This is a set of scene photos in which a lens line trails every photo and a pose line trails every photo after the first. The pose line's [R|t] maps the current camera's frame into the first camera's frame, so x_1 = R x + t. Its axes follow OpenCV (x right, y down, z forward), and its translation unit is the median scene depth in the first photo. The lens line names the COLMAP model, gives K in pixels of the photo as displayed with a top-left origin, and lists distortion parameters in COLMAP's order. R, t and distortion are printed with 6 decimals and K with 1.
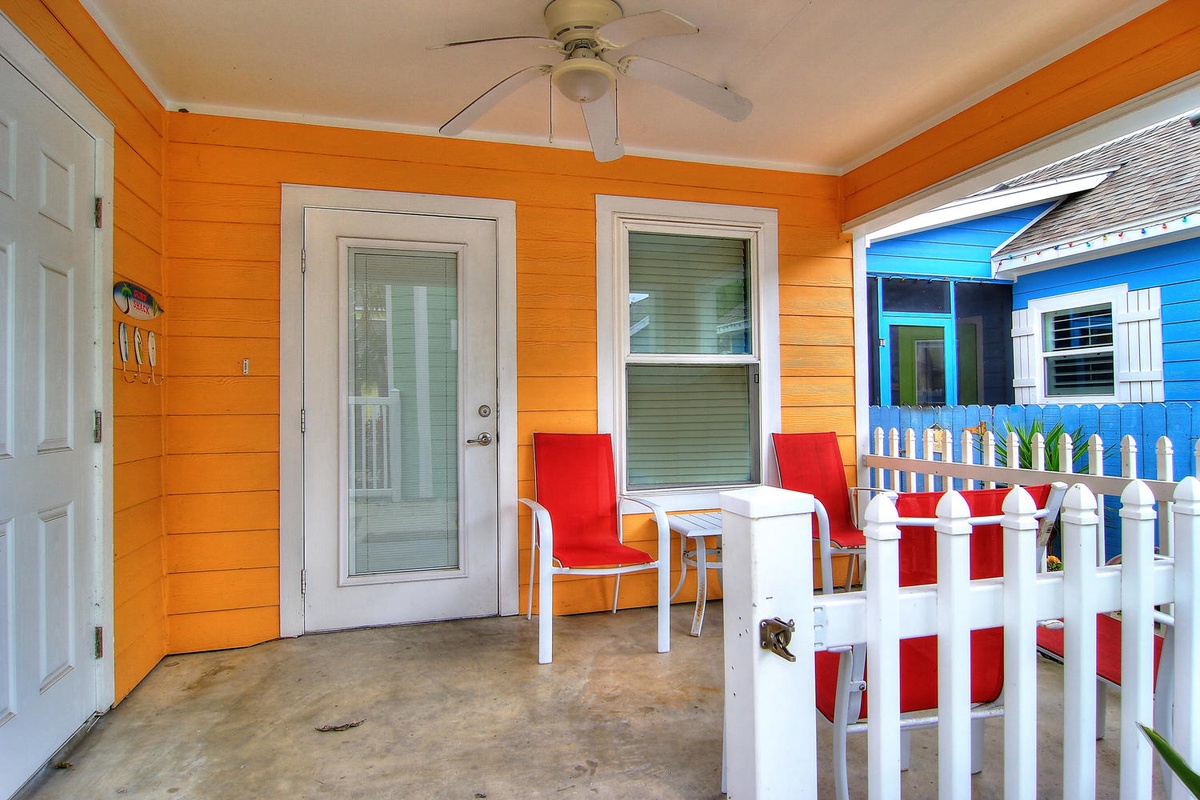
lens RADIAL K [[679.6, 0, 598.5], [0, 679.6, 393.3], [0, 0, 1]] dist [-0.004236, -0.000020]
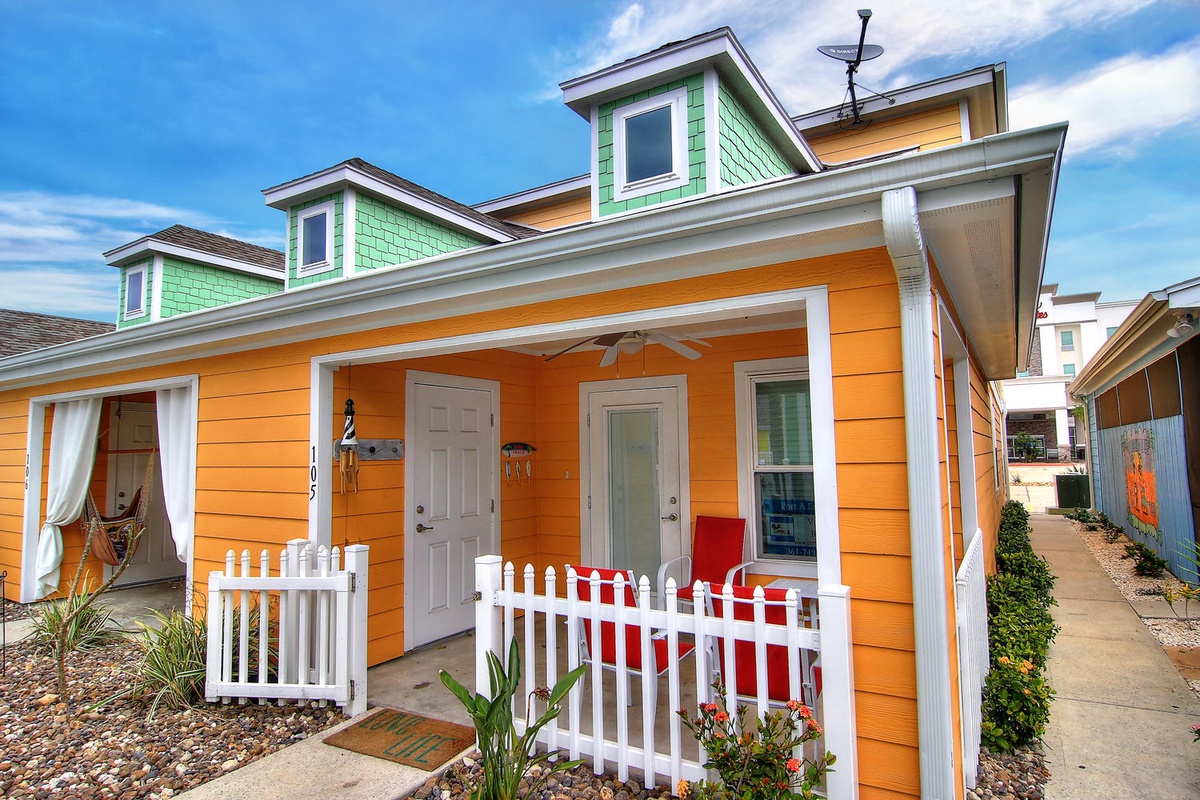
lens RADIAL K [[679.6, 0, 598.5], [0, 679.6, 393.3], [0, 0, 1]] dist [-0.004236, -0.000020]
pose [[0.677881, -0.062645, -0.732498, 1.266919], [0.025530, 0.997768, -0.061705, -0.184563], [0.734728, 0.023128, 0.677967, -0.385757]]
